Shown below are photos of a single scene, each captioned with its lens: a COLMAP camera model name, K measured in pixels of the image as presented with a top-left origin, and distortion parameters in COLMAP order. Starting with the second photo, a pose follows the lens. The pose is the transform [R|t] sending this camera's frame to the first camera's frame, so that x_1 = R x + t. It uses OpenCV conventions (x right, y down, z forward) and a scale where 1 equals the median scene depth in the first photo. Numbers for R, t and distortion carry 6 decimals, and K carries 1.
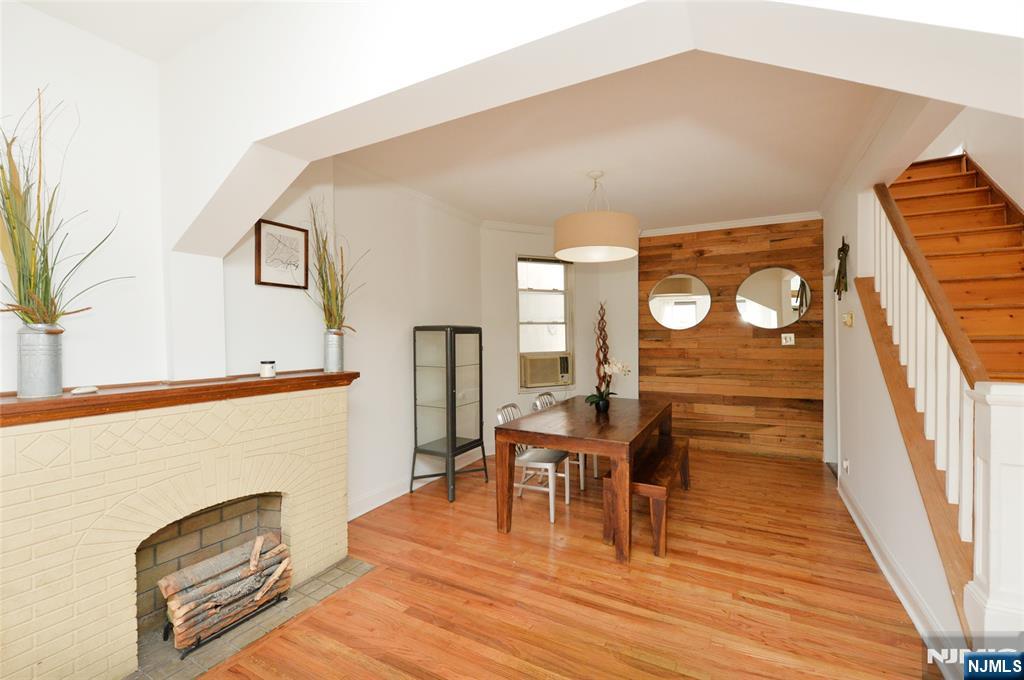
lens RADIAL K [[436.1, 0, 442.5], [0, 436.1, 337.4], [0, 0, 1]] dist [-0.008802, -0.000259]
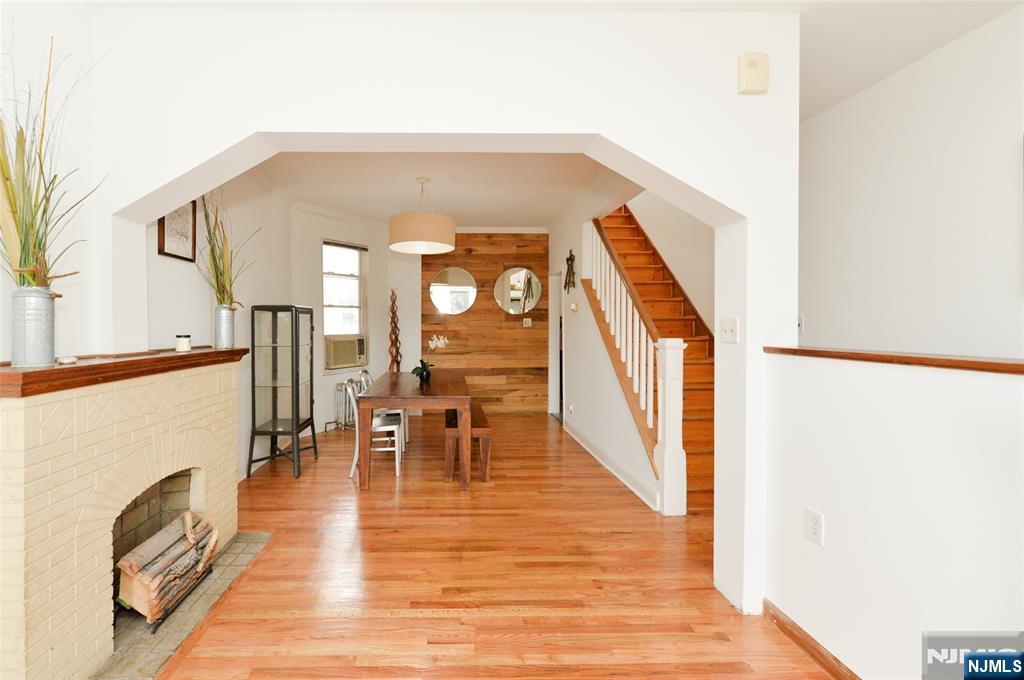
lens RADIAL K [[432.6, 0, 459.5], [0, 432.6, 321.8], [0, 0, 1]] dist [-0.012175, -0.000117]
pose [[0.859086, 0.002324, 0.511827, -0.179382], [-0.002473, 0.999997, -0.000390, 0.011816], [-0.511826, -0.000931, 0.859089, -0.068384]]
